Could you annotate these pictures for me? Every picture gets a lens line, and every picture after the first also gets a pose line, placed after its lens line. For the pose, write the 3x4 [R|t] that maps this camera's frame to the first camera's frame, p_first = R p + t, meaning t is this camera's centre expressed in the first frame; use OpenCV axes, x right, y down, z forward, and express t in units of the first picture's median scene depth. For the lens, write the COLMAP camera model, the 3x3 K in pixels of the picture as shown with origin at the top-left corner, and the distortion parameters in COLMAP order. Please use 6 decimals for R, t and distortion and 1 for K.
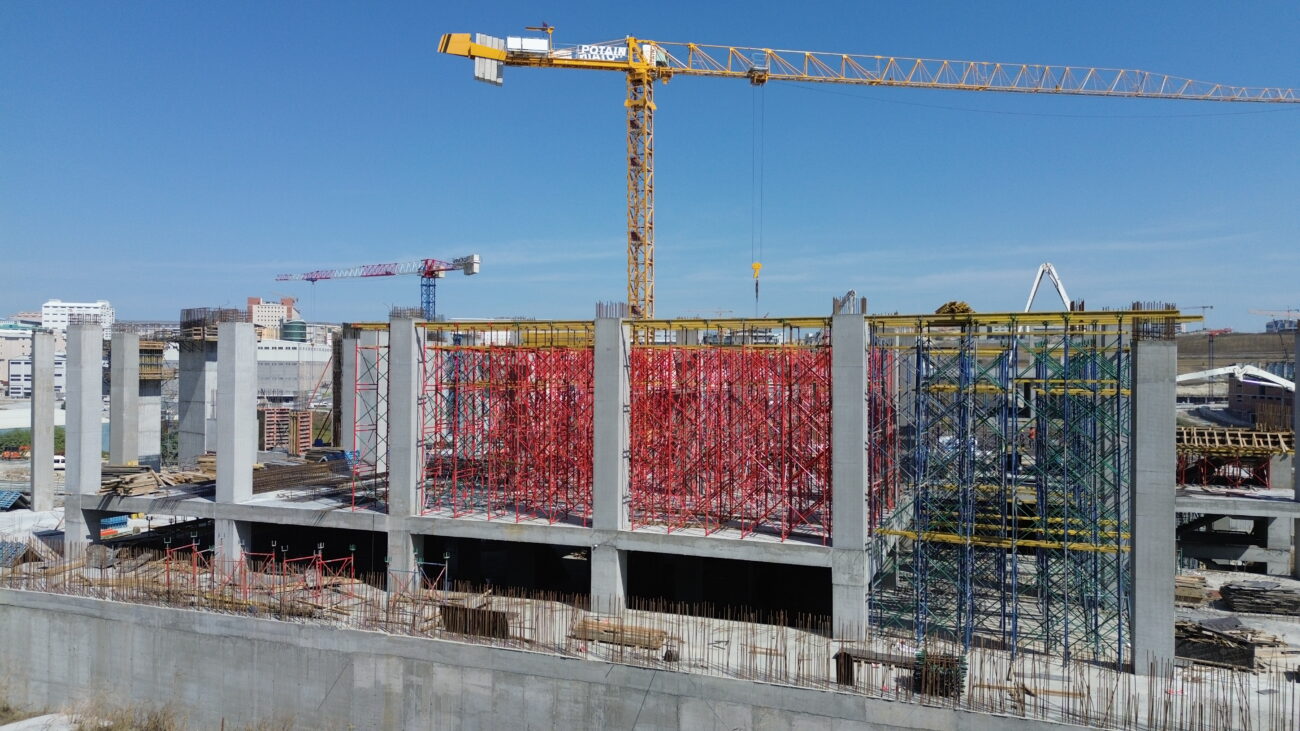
lens RADIAL K [[918.5, 0, 647.5], [0, 918.5, 371.2], [0, 0, 1]] dist [0.066985, -0.067673]
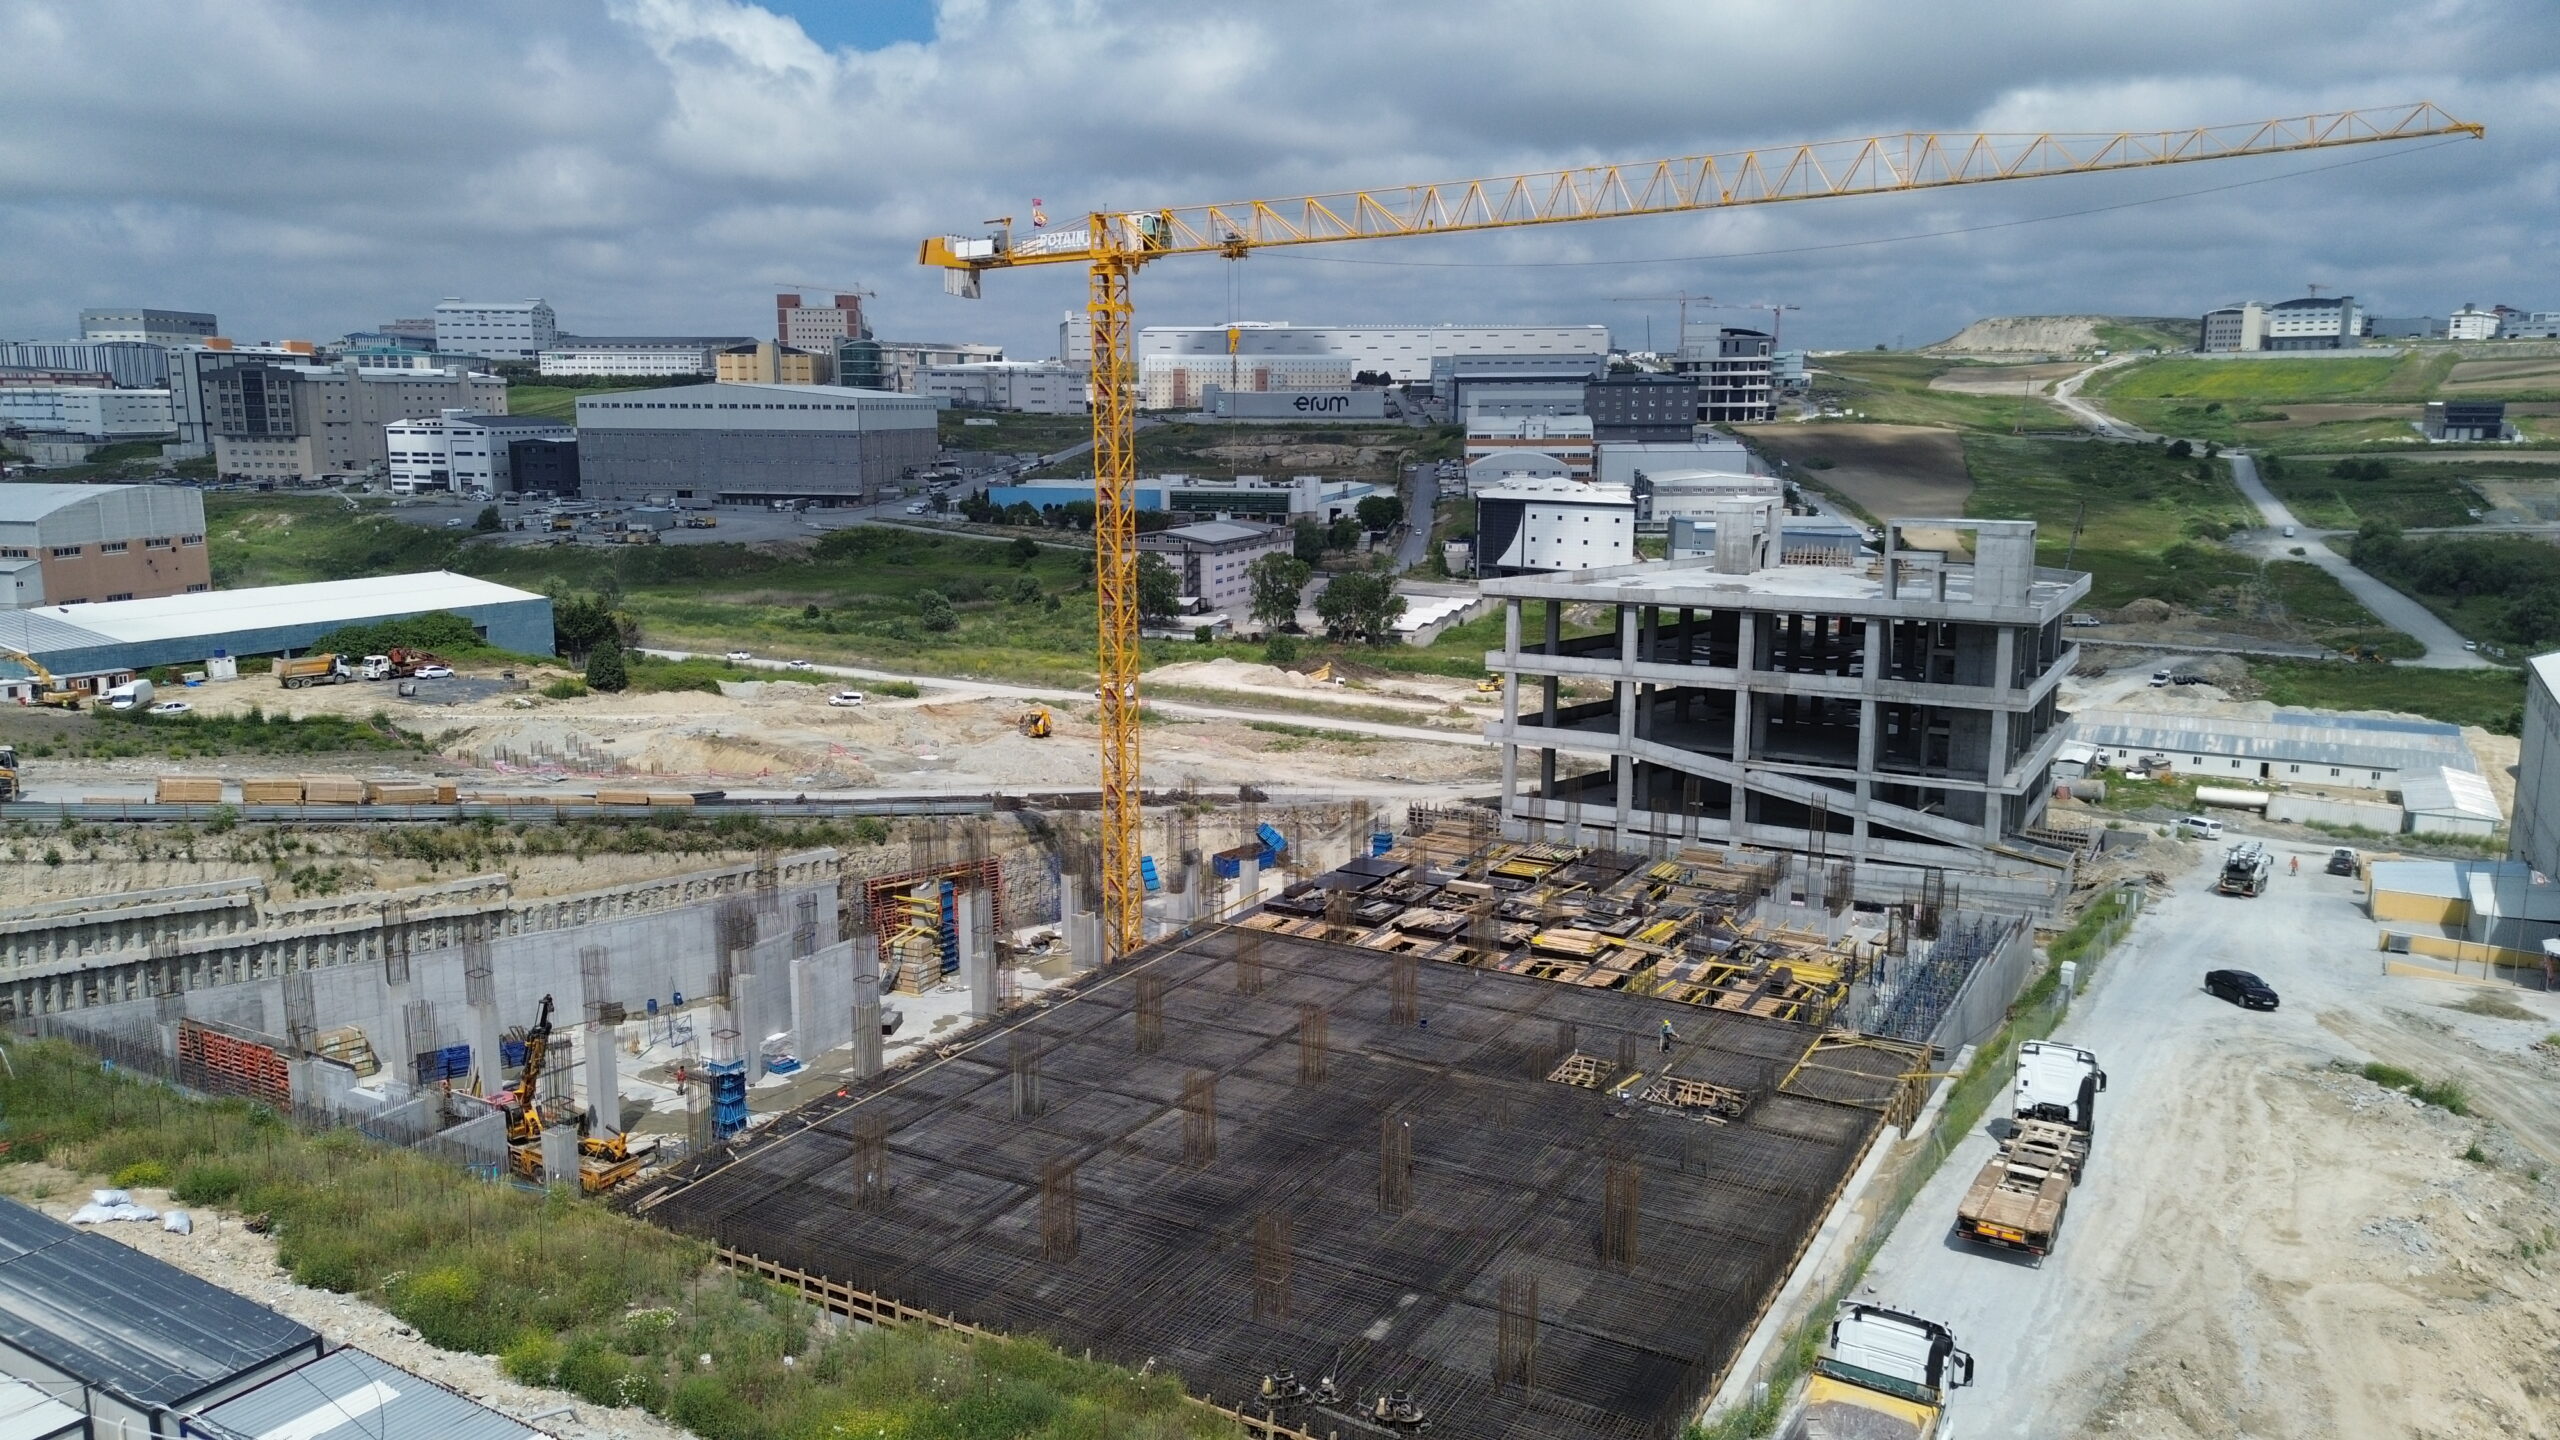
lens RADIAL K [[1808.7, 0, 1275.1], [0, 1808.7, 715.8], [0, 0, 1]] dist [0.066985, -0.067673]
pose [[0.987616, 0.021196, -0.155451, 0.515723], [0.005580, 0.985460, 0.169818, -0.321813], [0.156790, -0.168582, 0.973138, -0.603288]]
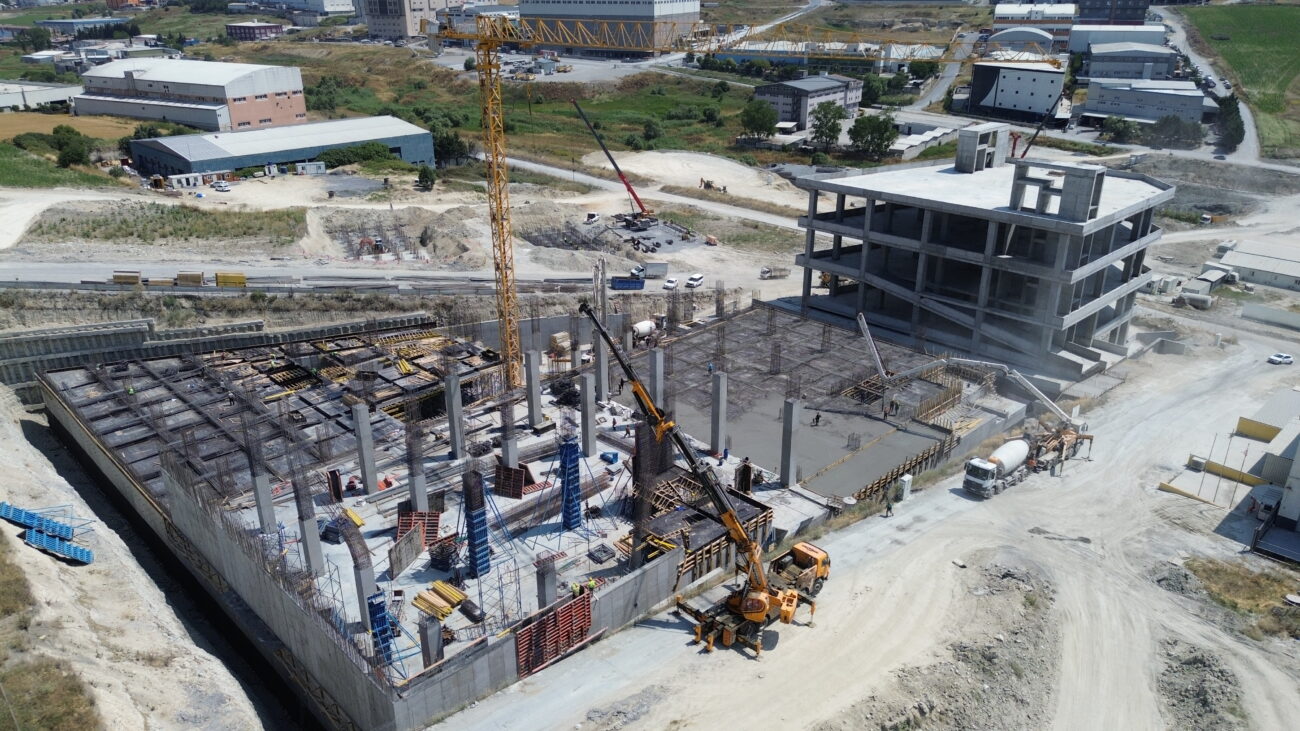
lens RADIAL K [[918.5, 0, 645.4], [0, 918.5, 365.0], [0, 0, 1]] dist [0.066985, -0.067673]
pose [[0.903345, 0.154600, -0.400083, 1.220124], [0.012072, 0.923246, 0.384019, -0.603957], [0.428744, -0.351731, 0.832144, -0.288527]]
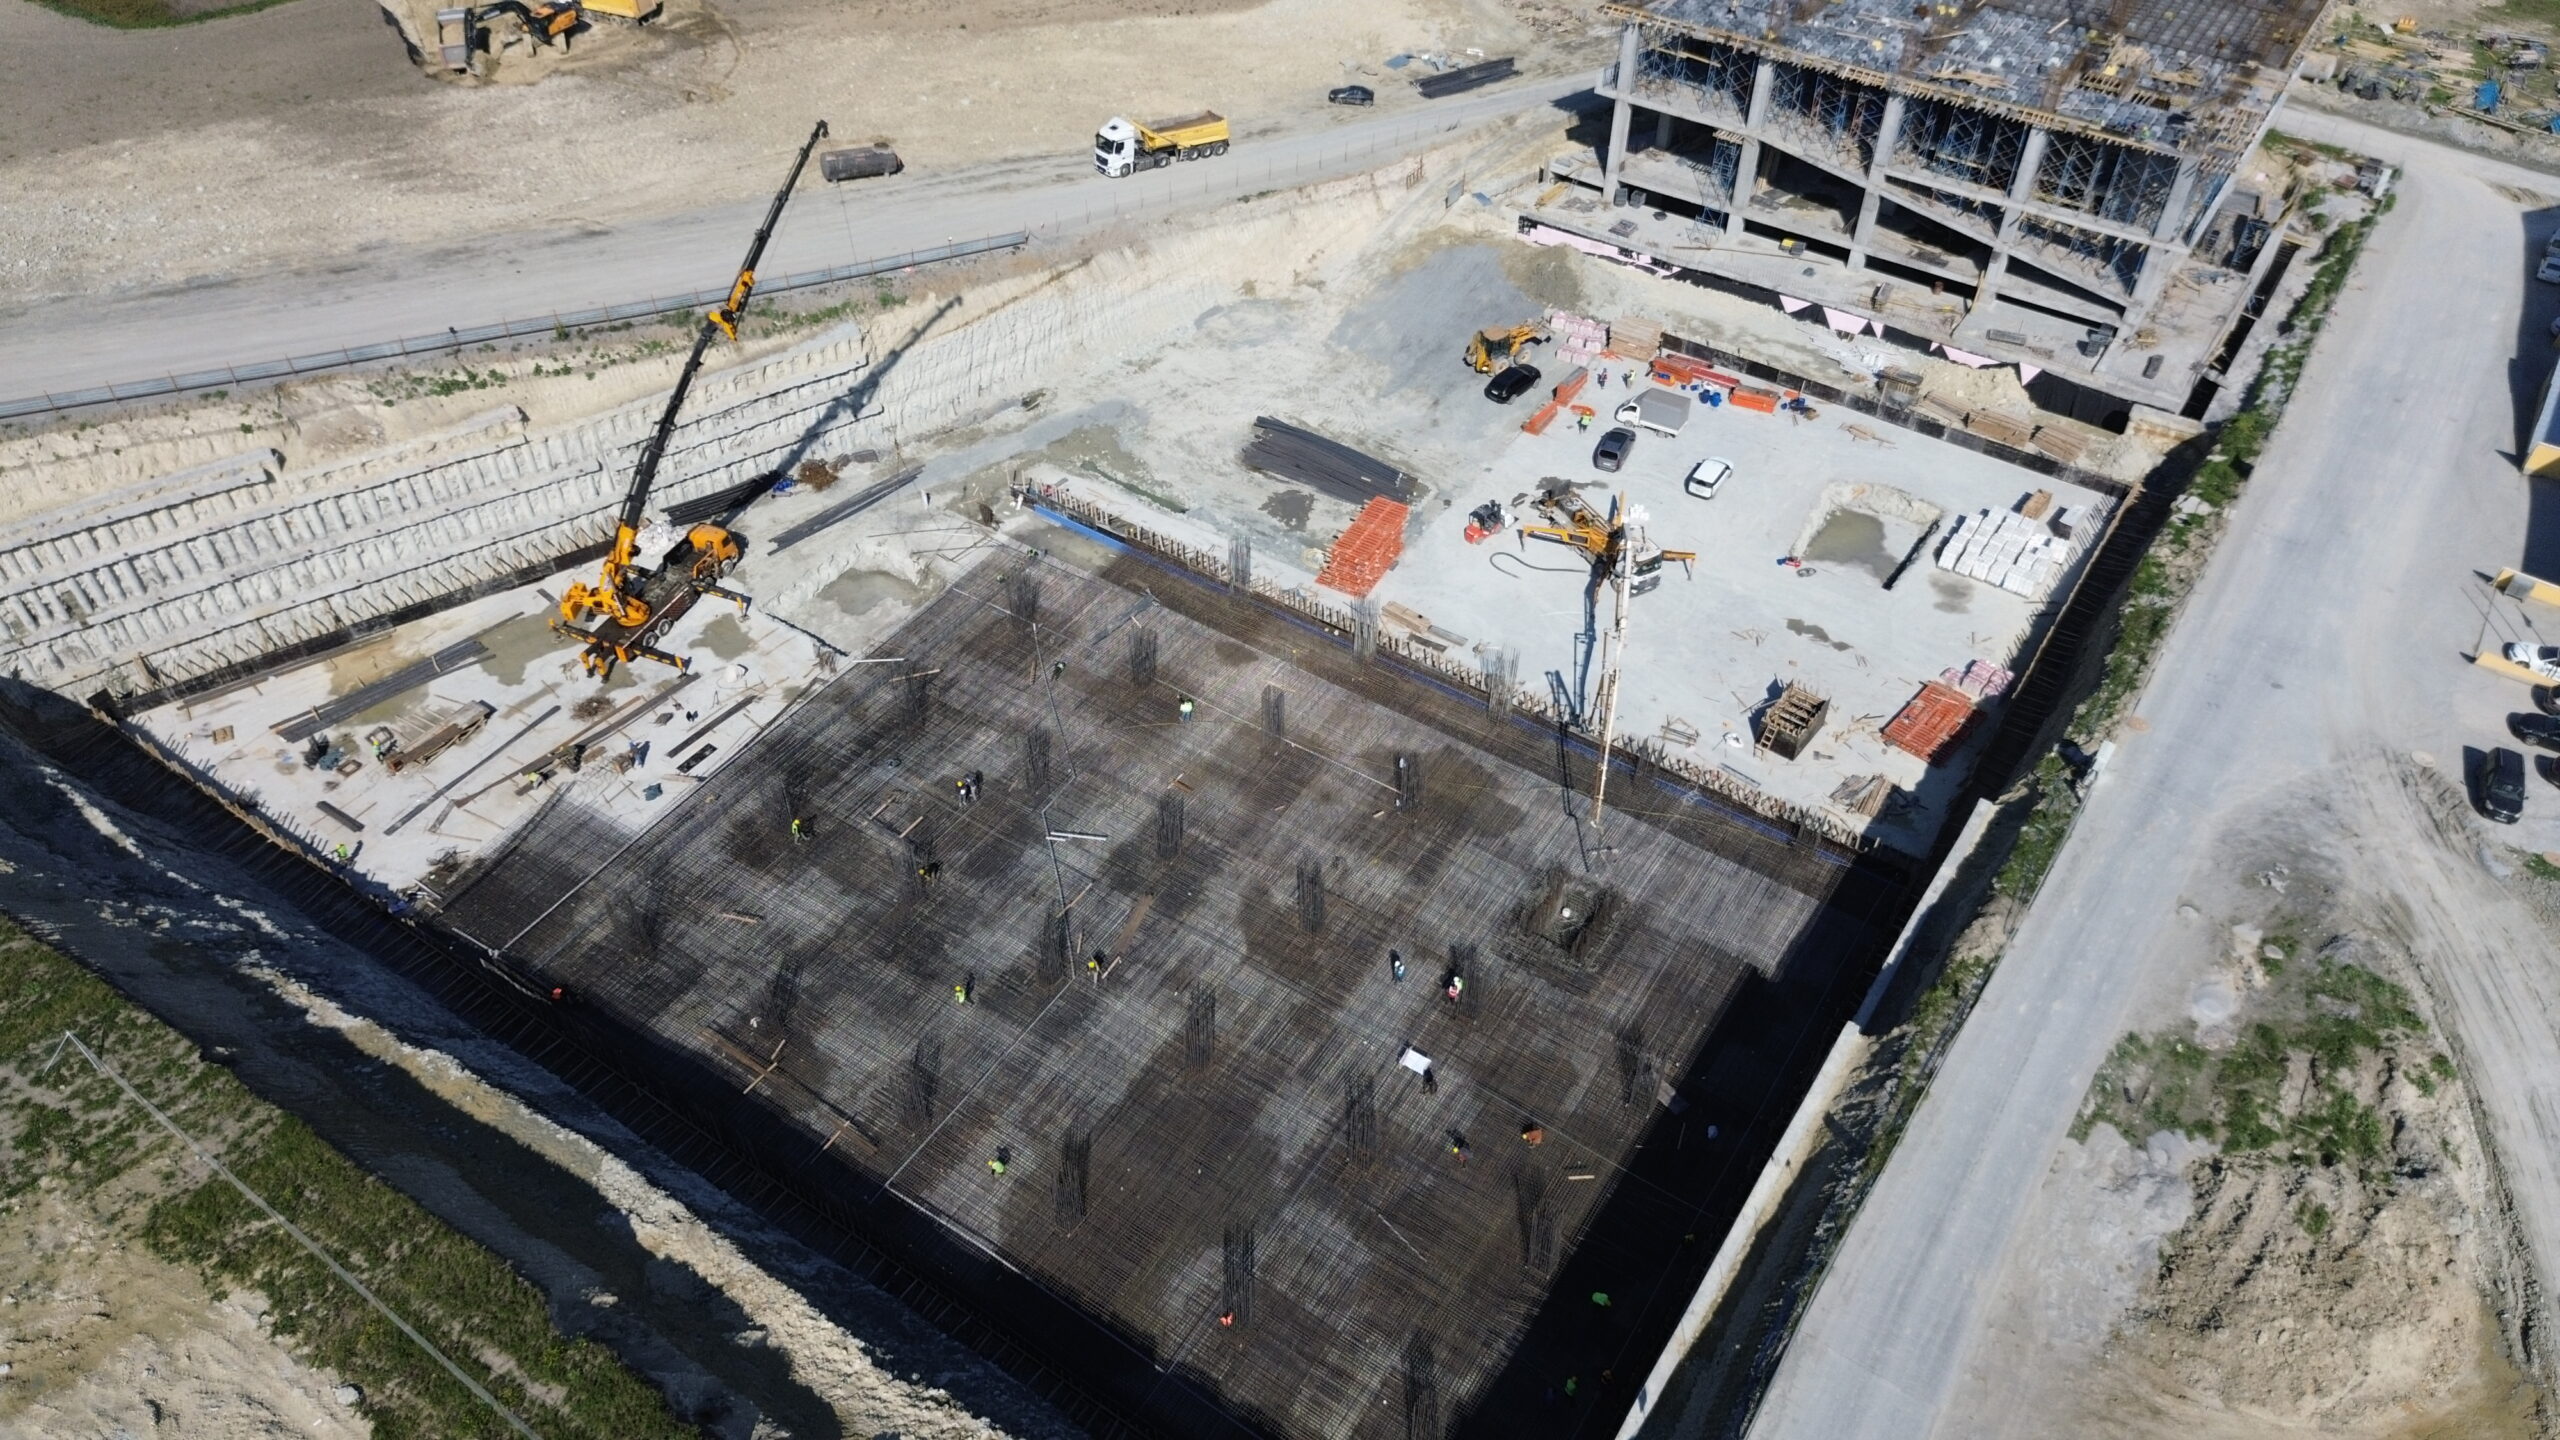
lens RADIAL K [[1808.7, 0, 1284.5], [0, 1808.7, 727.2], [0, 0, 1]] dist [0.066985, -0.067673]
pose [[0.973899, 0.154685, -0.166110, 0.536135], [0.005537, 0.715418, 0.698675, -1.000736], [0.226912, -0.681359, 0.695889, -0.142932]]
